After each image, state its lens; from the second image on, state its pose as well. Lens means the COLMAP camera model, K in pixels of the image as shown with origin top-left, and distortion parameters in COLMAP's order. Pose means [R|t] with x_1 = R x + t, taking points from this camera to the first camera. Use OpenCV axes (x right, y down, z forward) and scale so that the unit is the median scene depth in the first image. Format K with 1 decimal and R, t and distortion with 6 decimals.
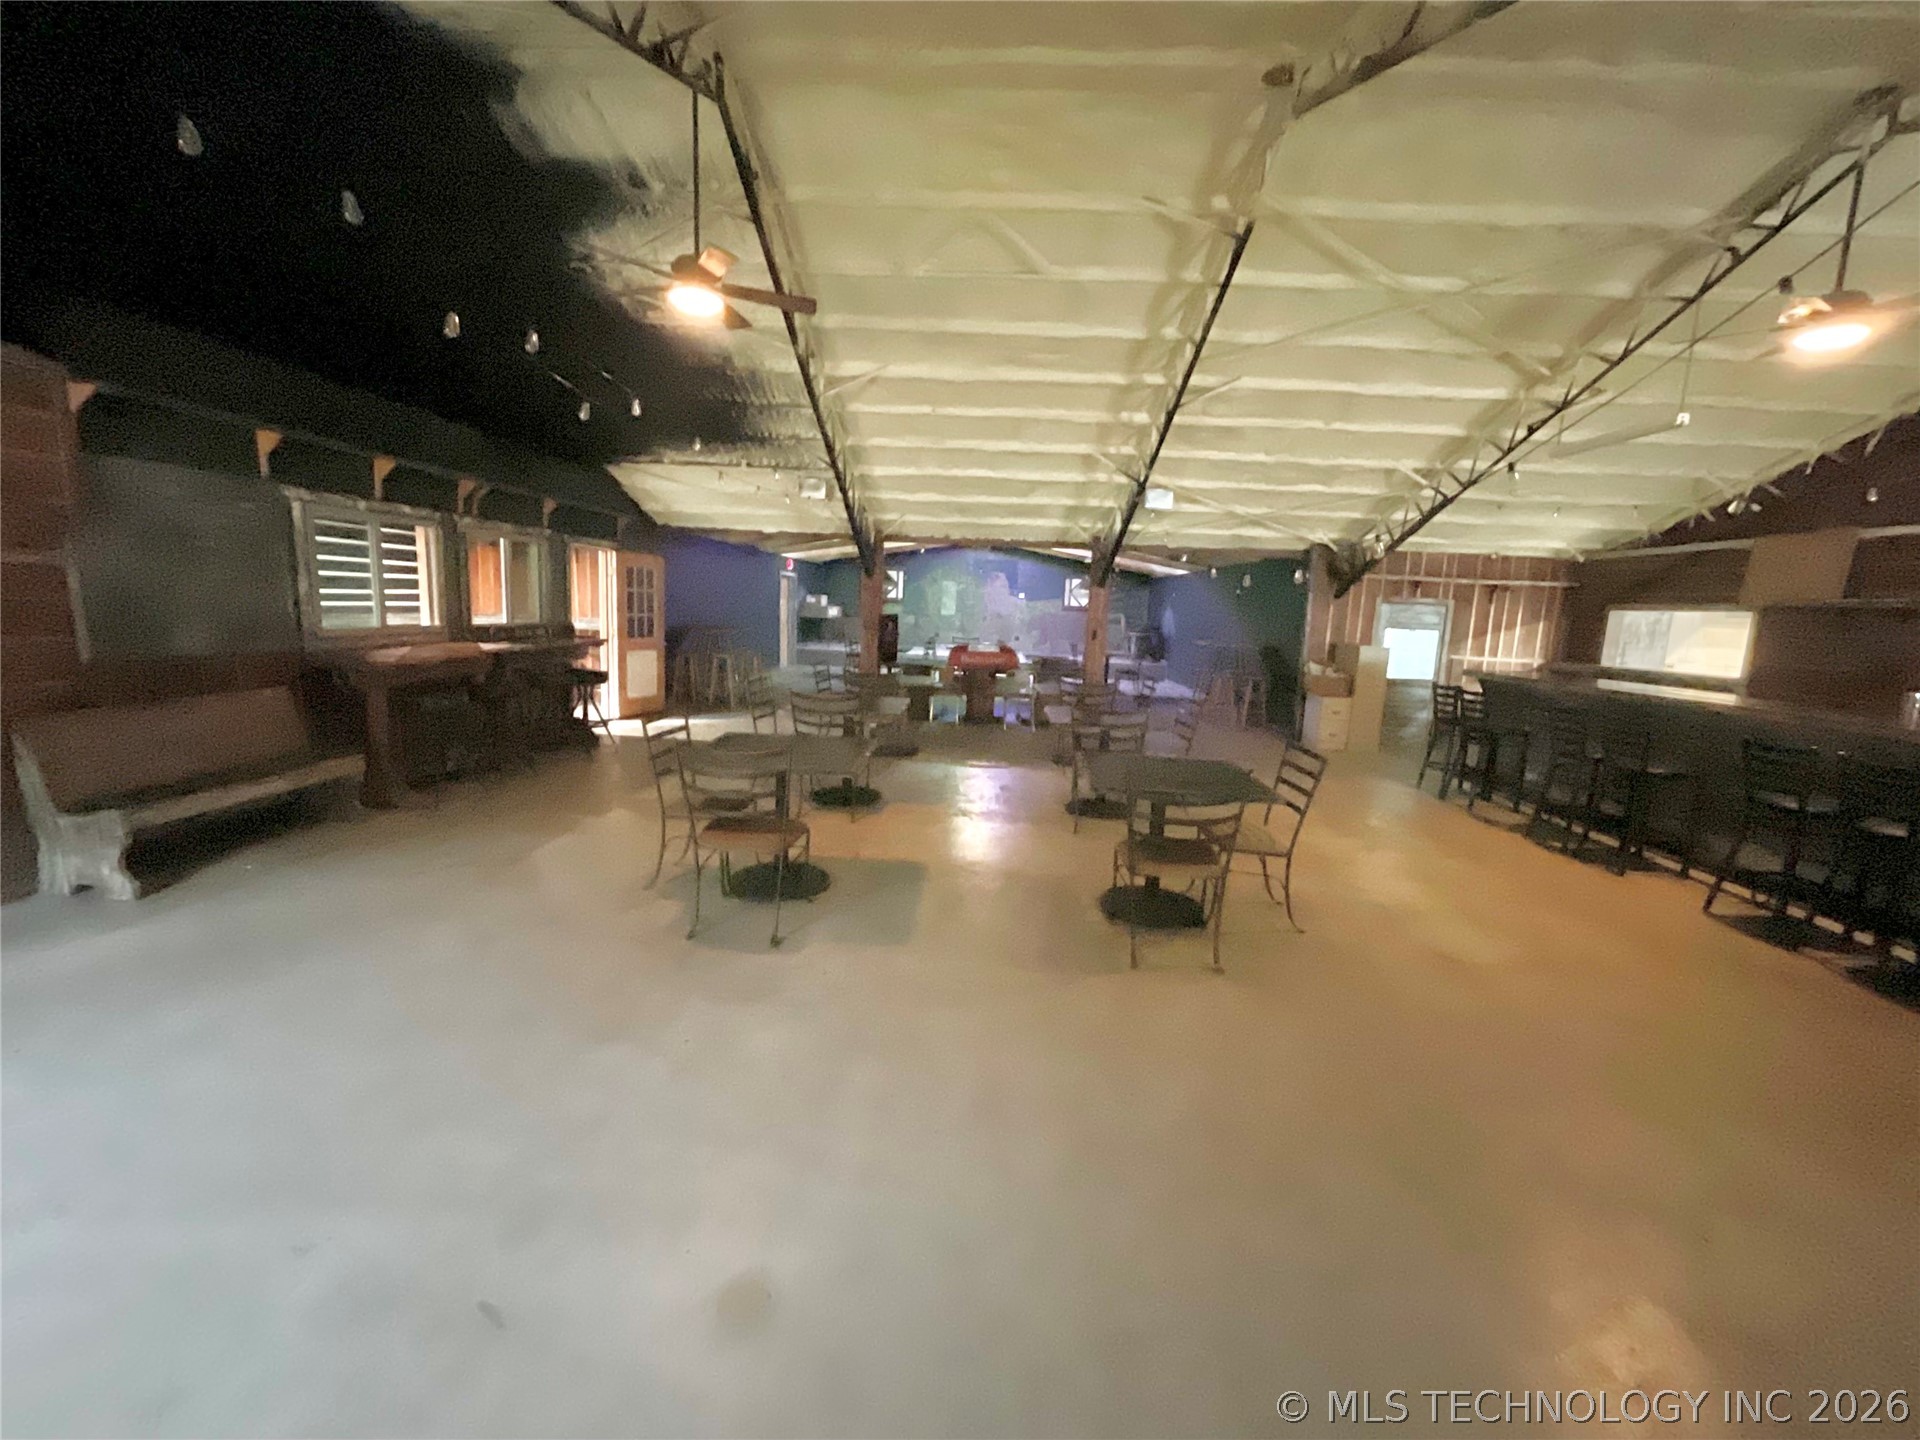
lens RADIAL K [[771.0, 0, 962.3], [0, 771.0, 723.7], [0, 0, 1]] dist [-0.008658, 0.000462]
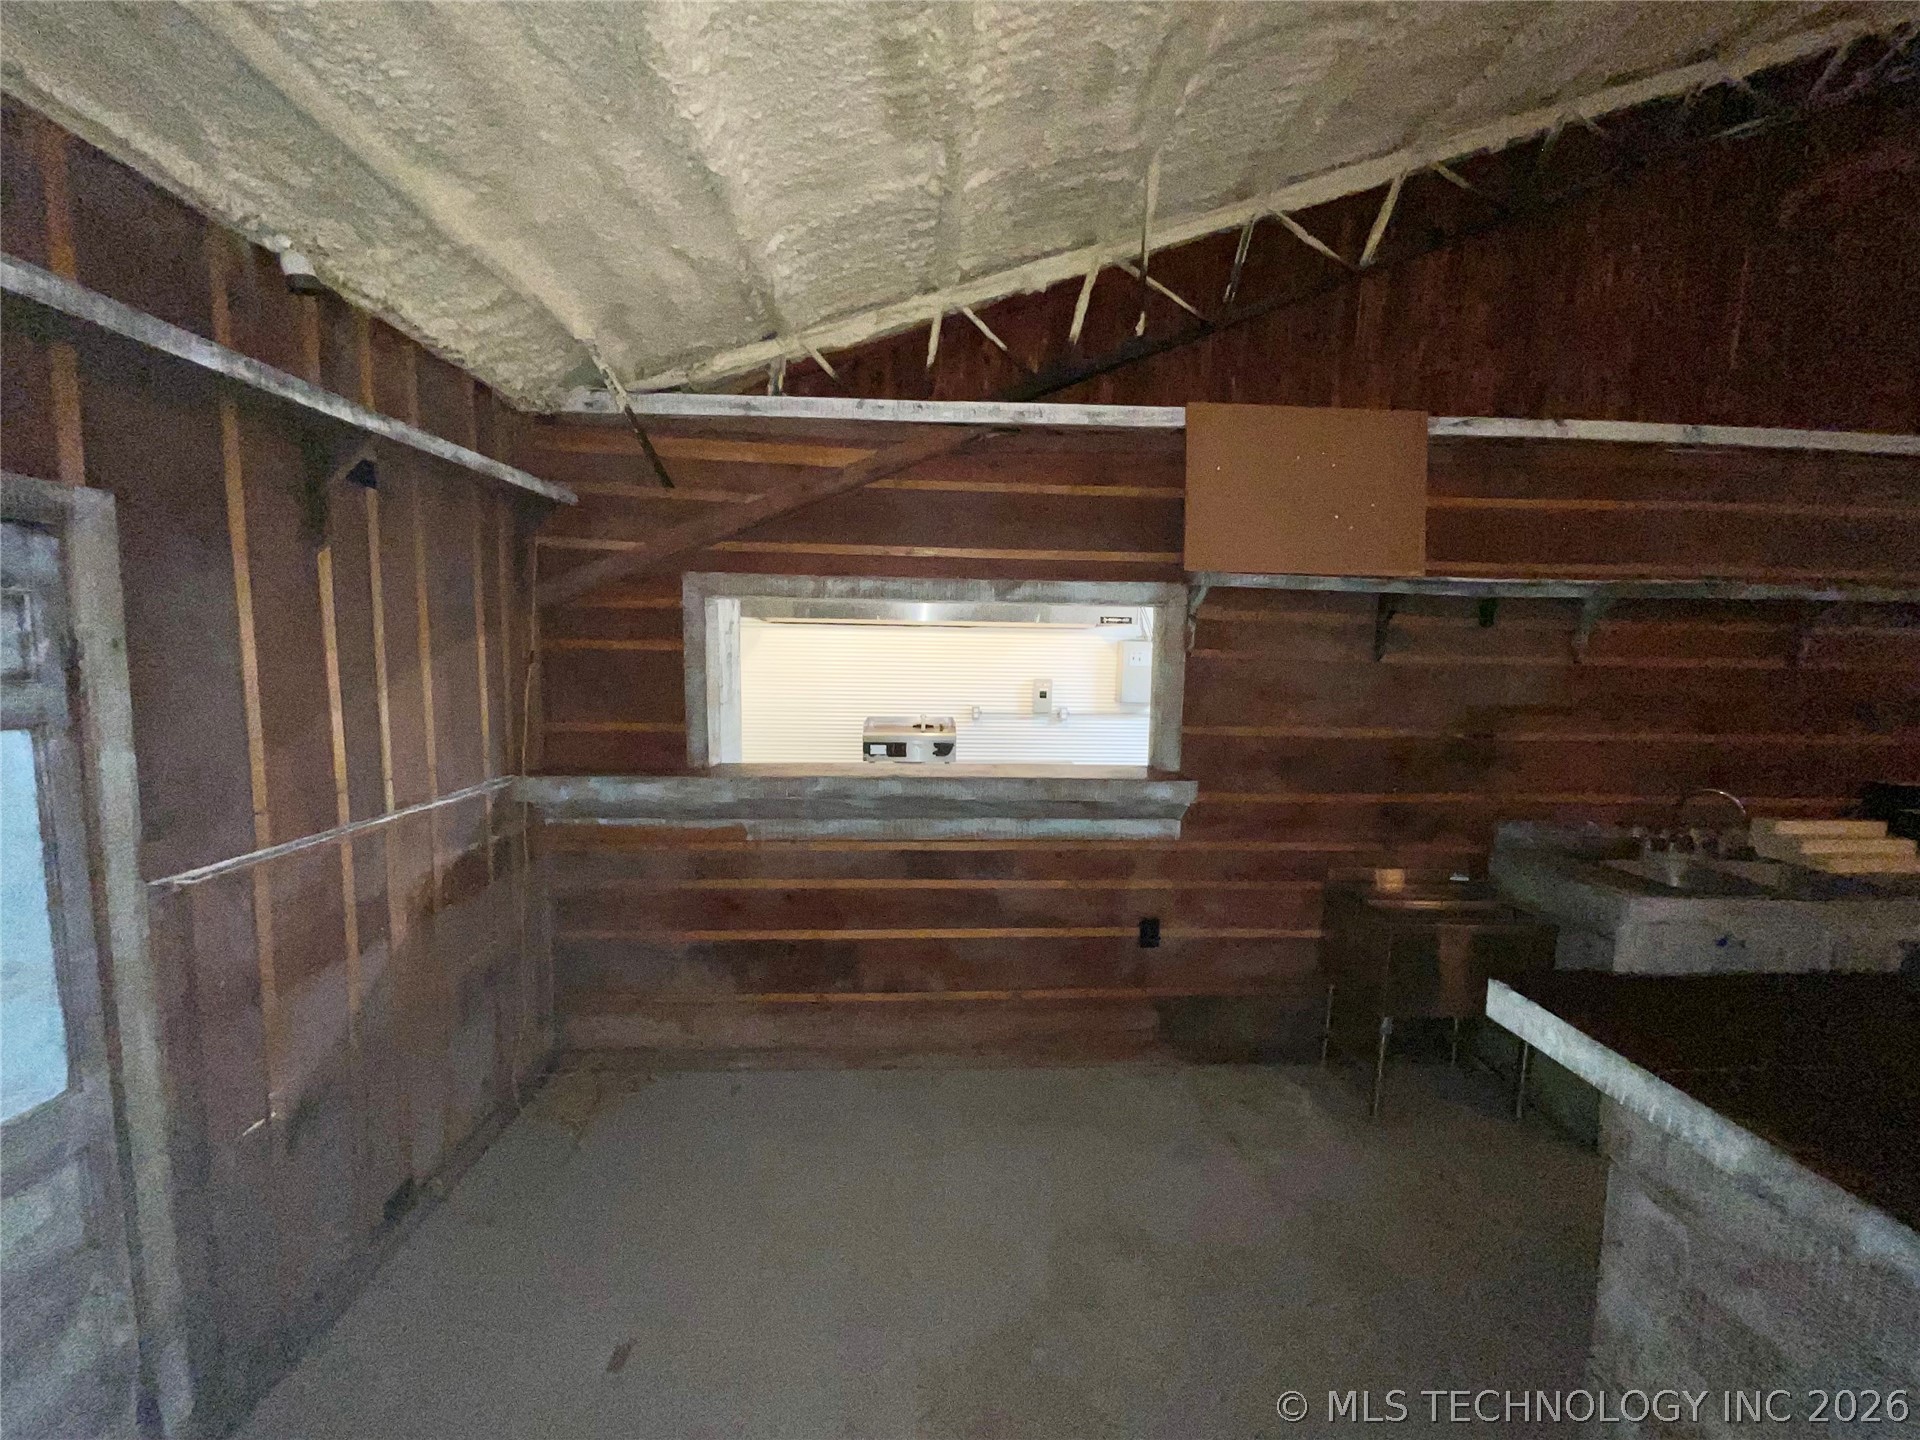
lens RADIAL K [[771.0, 0, 962.3], [0, 771.0, 723.7], [0, 0, 1]] dist [-0.008658, 0.000462]
pose [[-0.072945, -0.136208, 0.987991, 0.840649], [0.134994, 0.980165, 0.145096, -0.204782], [-0.988158, 0.143957, -0.053111, 1.477294]]
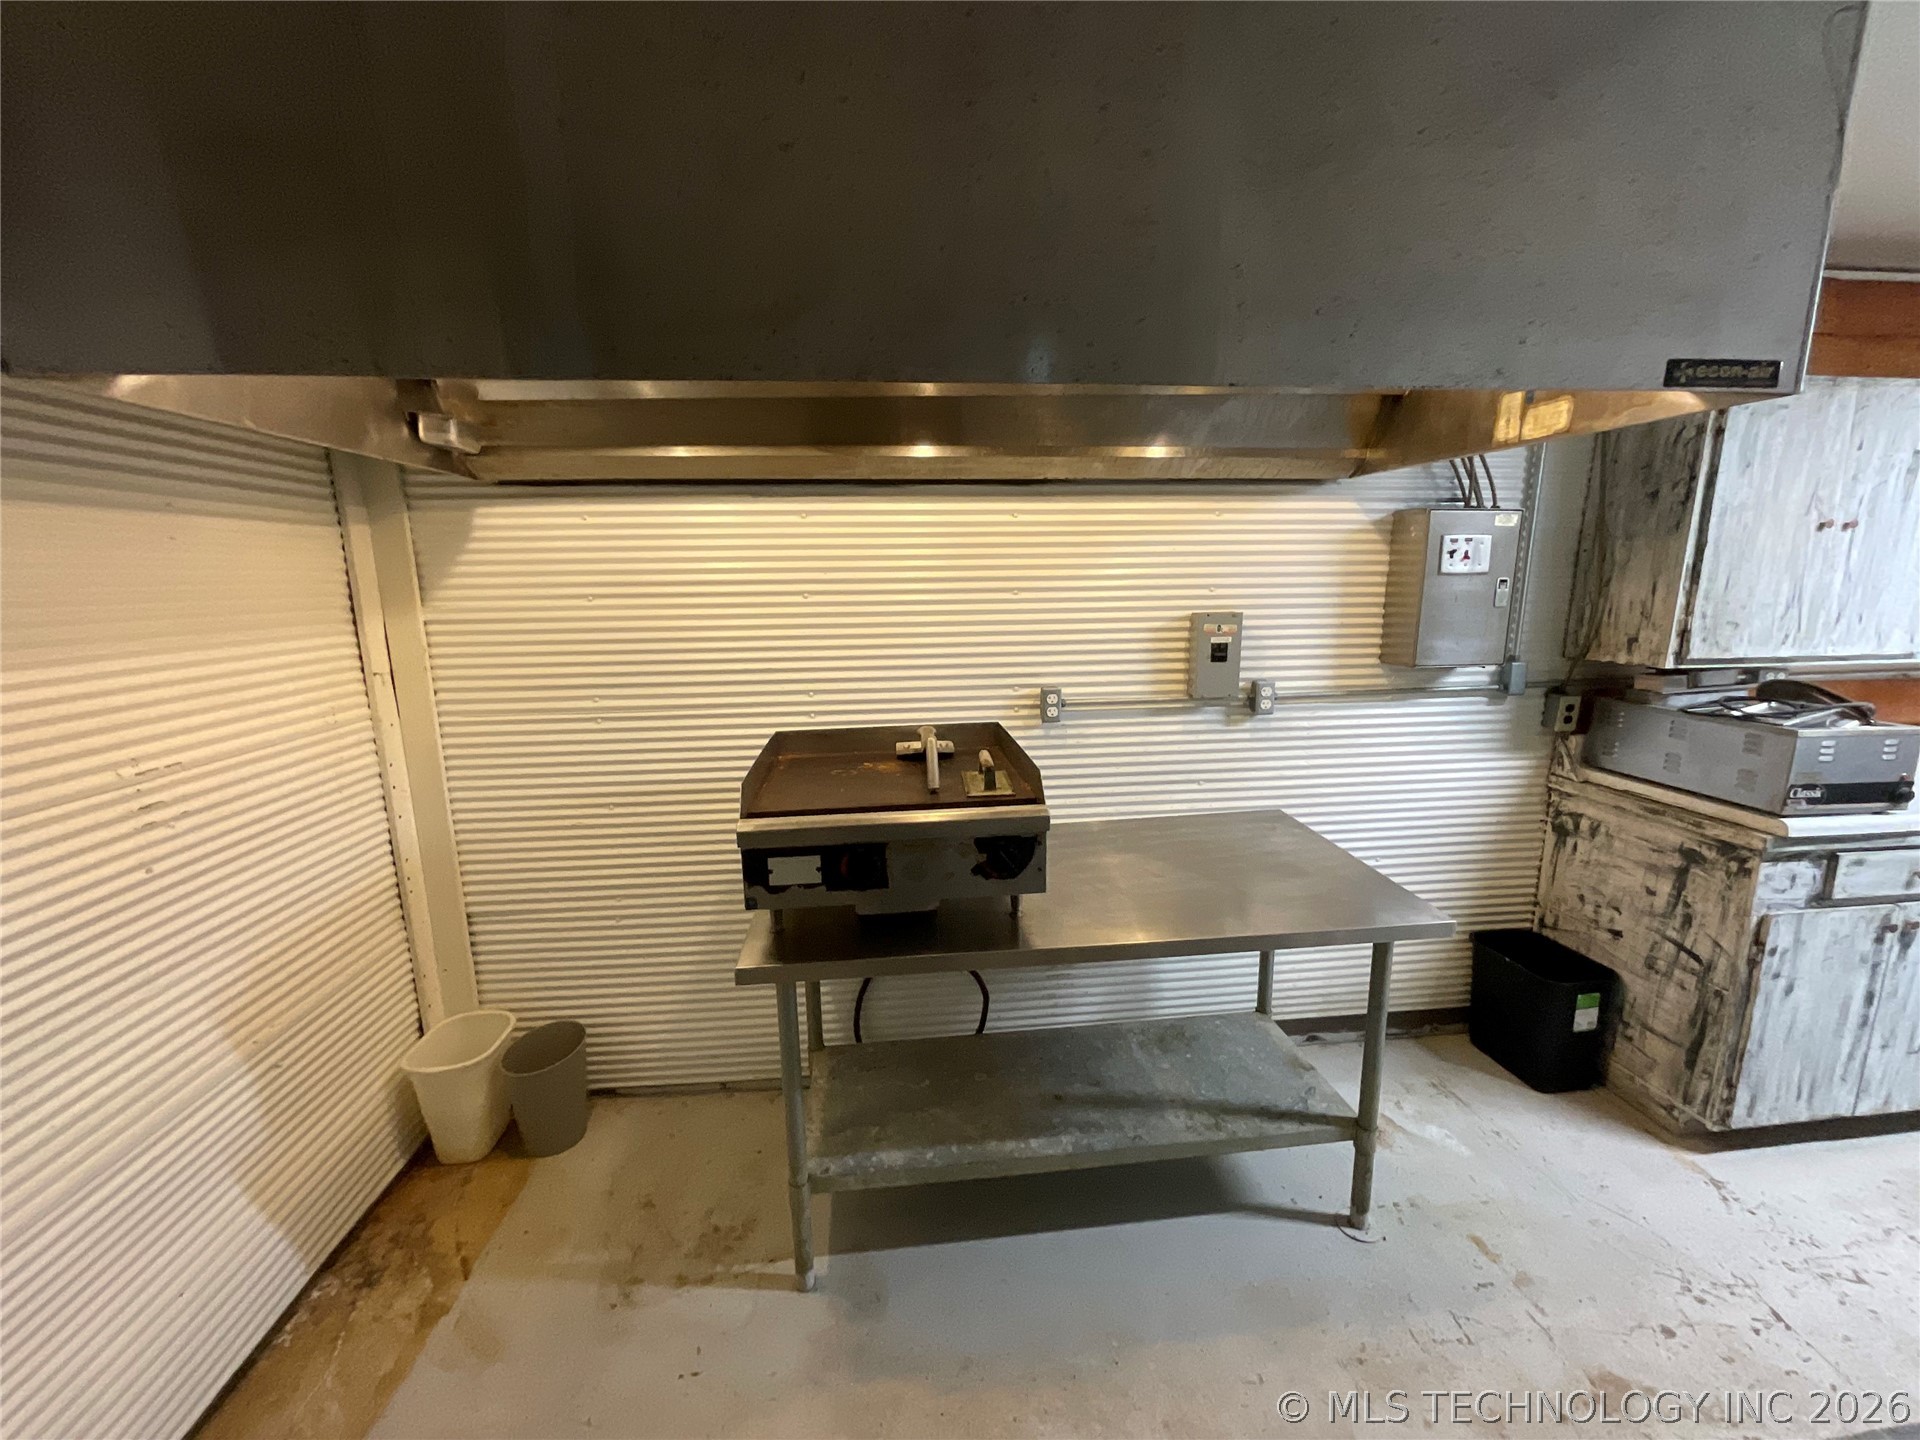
lens RADIAL K [[771.0, 0, 962.3], [0, 771.0, 723.7], [0, 0, 1]] dist [-0.008658, 0.000462]
pose [[-0.135972, -0.229994, 0.963647, 1.146862], [0.157622, 0.955269, 0.250235, -0.186340], [-0.978094, 0.185916, -0.093637, 1.482700]]
